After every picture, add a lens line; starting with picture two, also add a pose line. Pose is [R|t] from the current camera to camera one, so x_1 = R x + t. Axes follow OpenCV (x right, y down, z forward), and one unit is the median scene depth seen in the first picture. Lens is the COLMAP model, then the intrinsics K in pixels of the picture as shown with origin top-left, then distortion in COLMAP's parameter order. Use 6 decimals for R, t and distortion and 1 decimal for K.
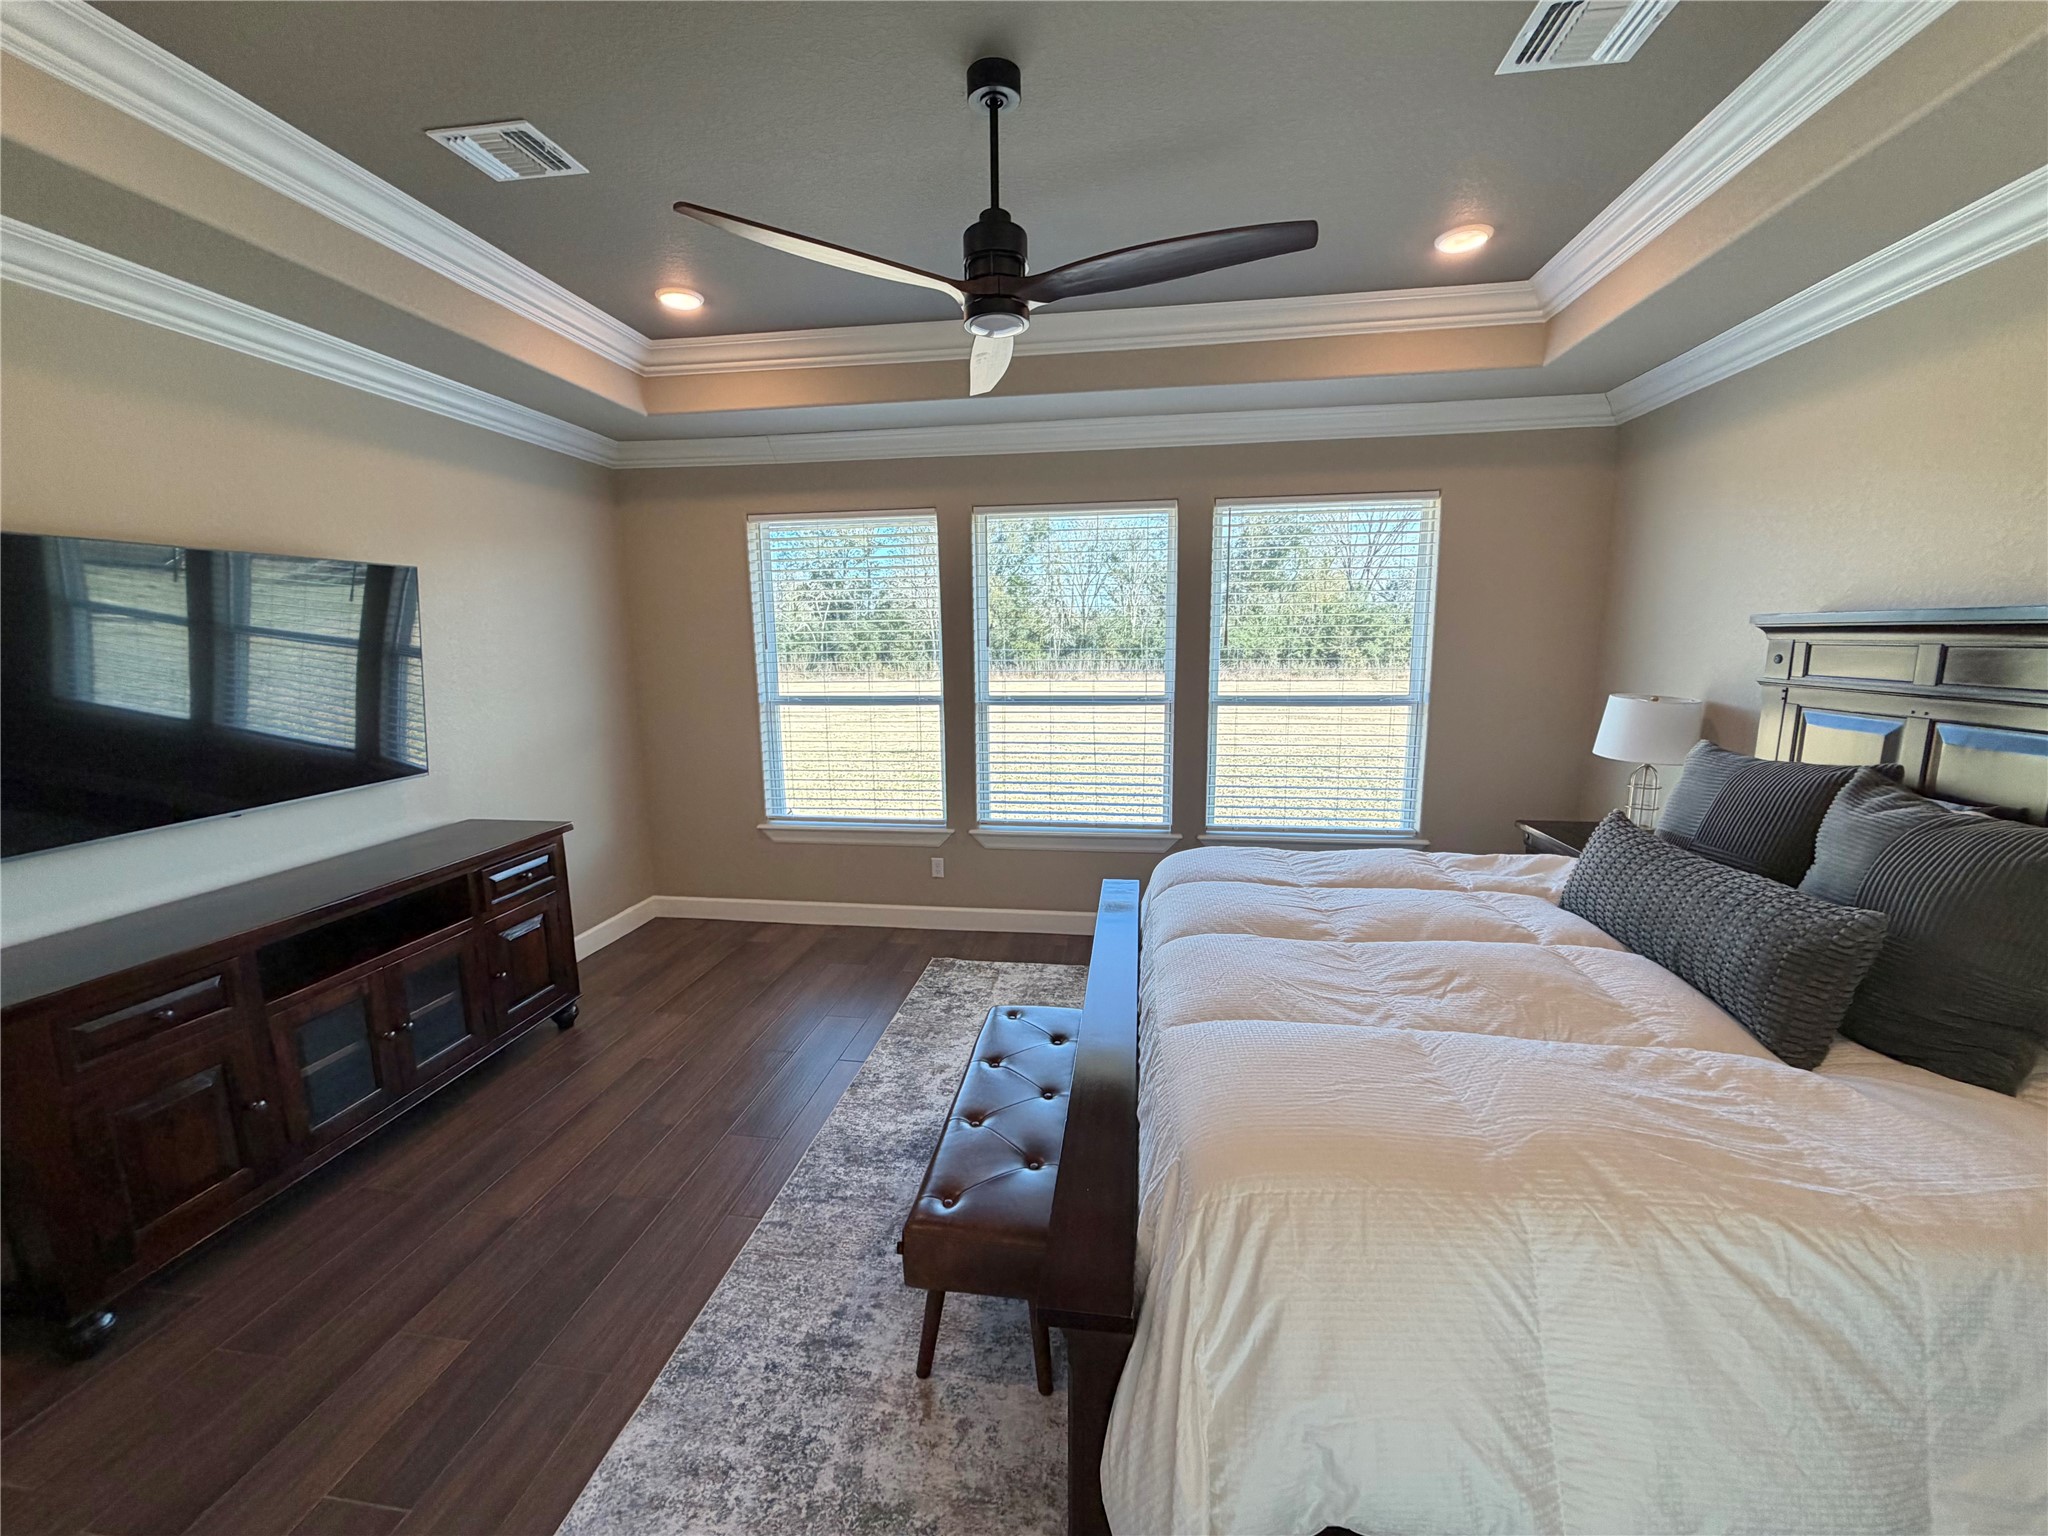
lens RADIAL K [[815.5, 0, 1017.8], [0, 815.5, 769.9], [0, 0, 1]] dist [-0.001120, 0.000343]
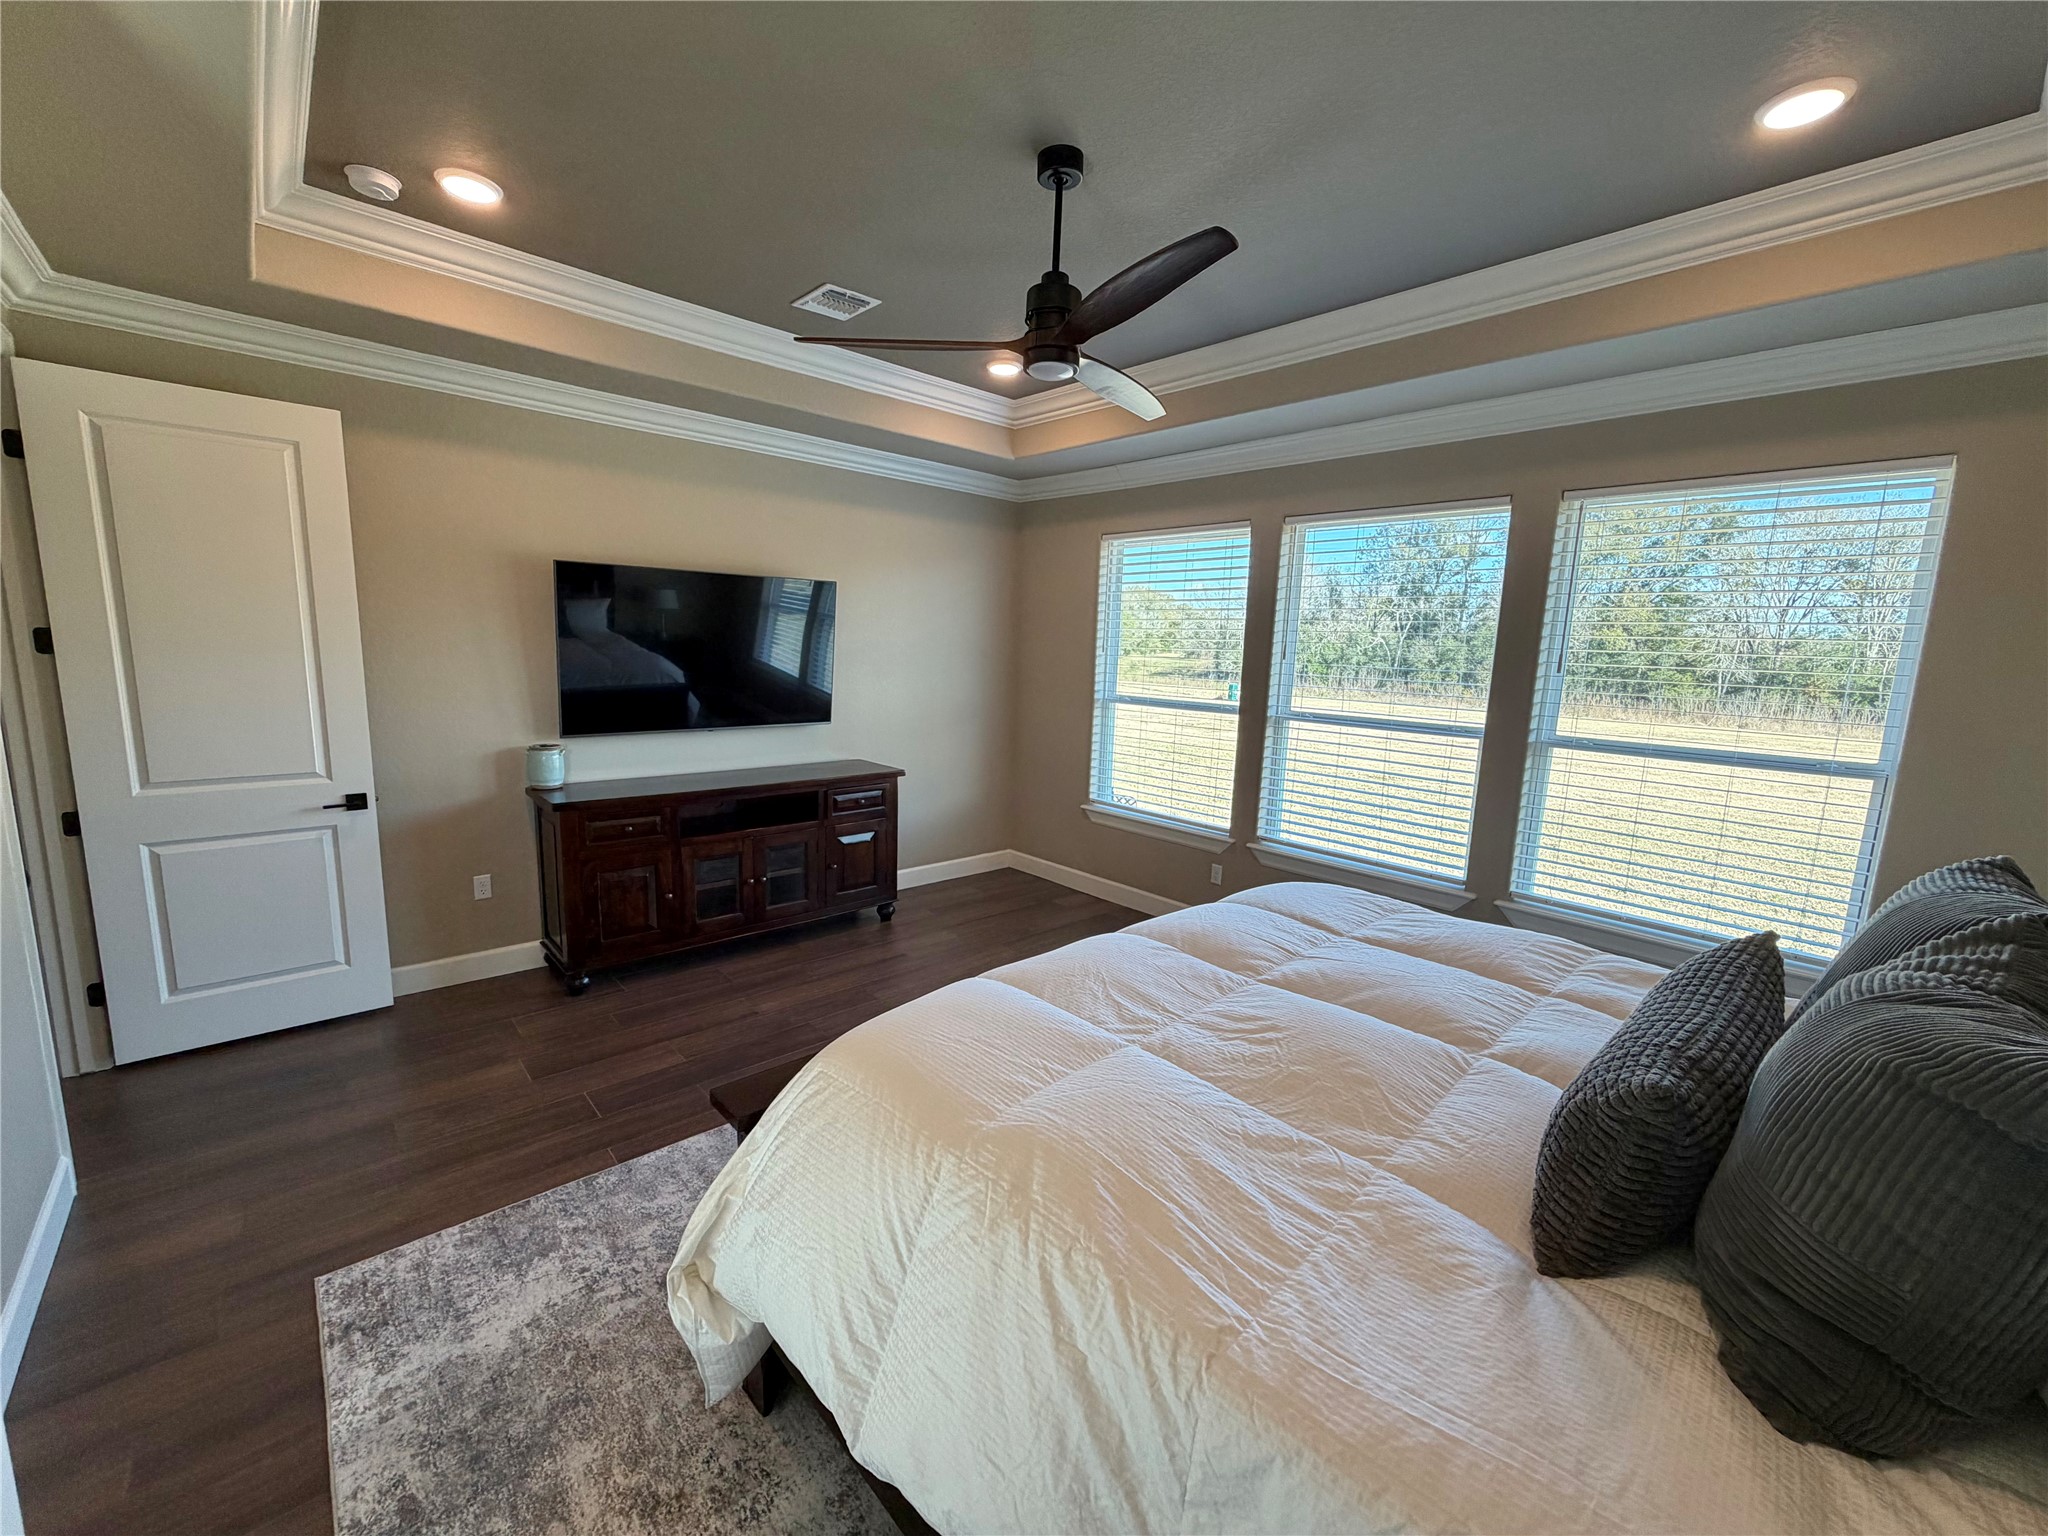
lens RADIAL K [[815.5, 0, 1017.8], [0, 815.5, 769.9], [0, 0, 1]] dist [-0.001120, 0.000343]
pose [[0.775950, 0.135681, -0.616029, 0.415904], [-0.145401, 0.988767, 0.034629, -0.009851], [0.613807, 0.062701, 0.786962, 0.054236]]
